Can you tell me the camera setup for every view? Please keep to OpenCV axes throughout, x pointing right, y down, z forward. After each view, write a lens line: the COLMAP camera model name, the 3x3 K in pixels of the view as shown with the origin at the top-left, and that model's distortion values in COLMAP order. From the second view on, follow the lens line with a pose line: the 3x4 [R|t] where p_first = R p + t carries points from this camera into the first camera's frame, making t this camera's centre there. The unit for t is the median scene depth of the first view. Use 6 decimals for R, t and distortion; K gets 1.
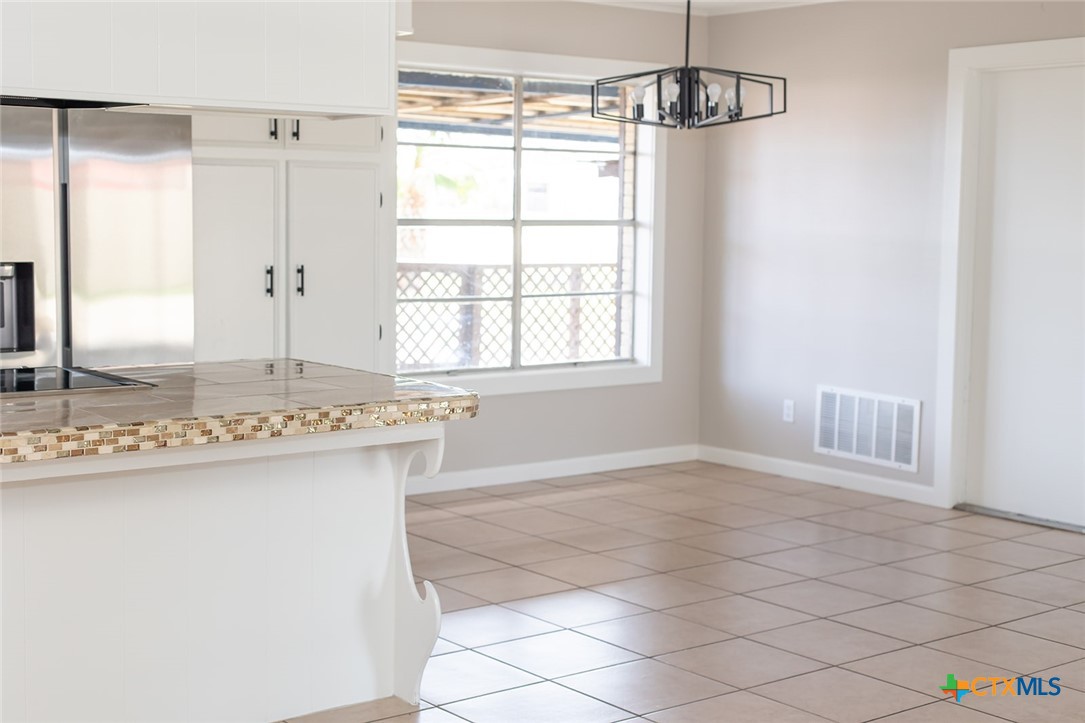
lens RADIAL K [[1564.4, 0, 539.9], [0, 1564.4, 344.6], [0, 0, 1]] dist [0.008353, -0.047173]
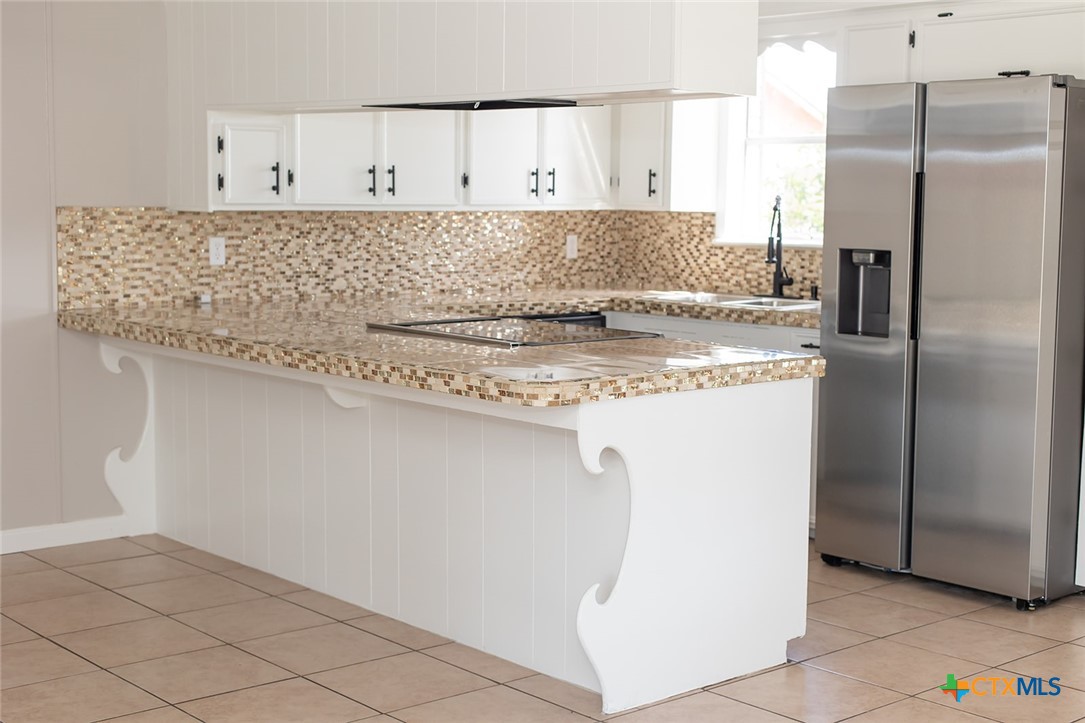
lens RADIAL K [[1564.4, 0, 539.9], [0, 1564.4, 344.6], [0, 0, 1]] dist [0.008353, -0.047173]
pose [[0.050246, 0.086297, -0.995002, 0.685549], [-0.100531, 0.991637, 0.080928, -0.051790], [0.993664, 0.095962, 0.058501, 0.723808]]
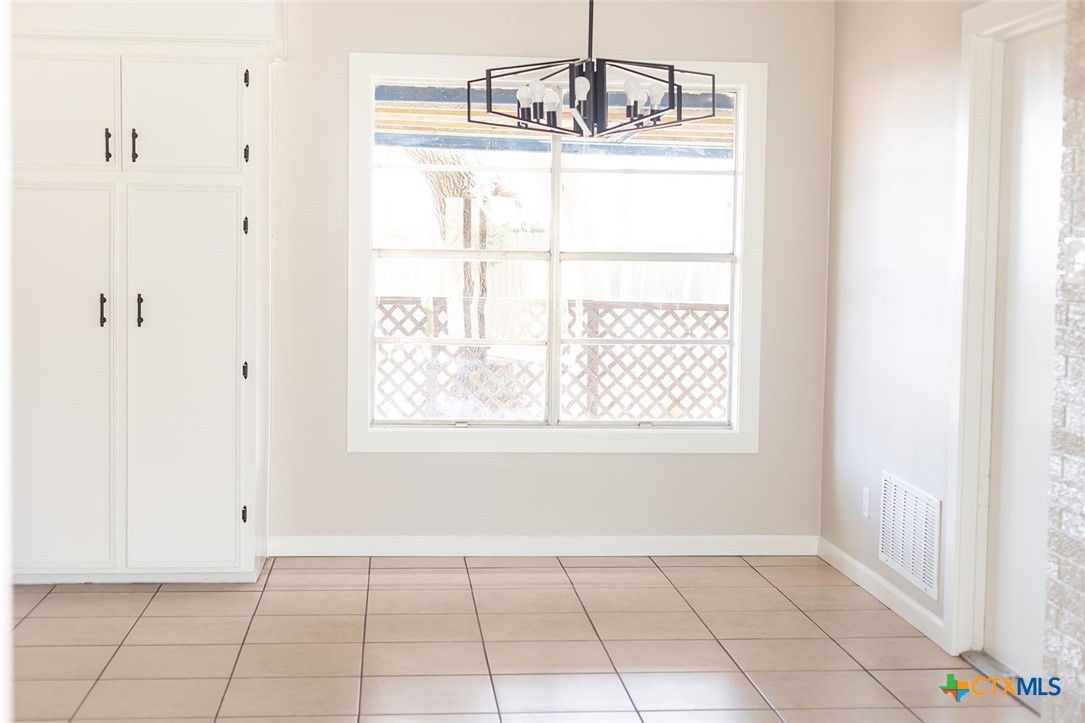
lens RADIAL K [[1564.4, 0, 539.9], [0, 1564.4, 344.6], [0, 0, 1]] dist [0.008353, -0.047173]
pose [[0.839080, 0.032734, -0.543022, 0.655563], [-0.051293, 0.998502, -0.019067, -0.017425], [0.541584, 0.043852, 0.839502, 0.401098]]
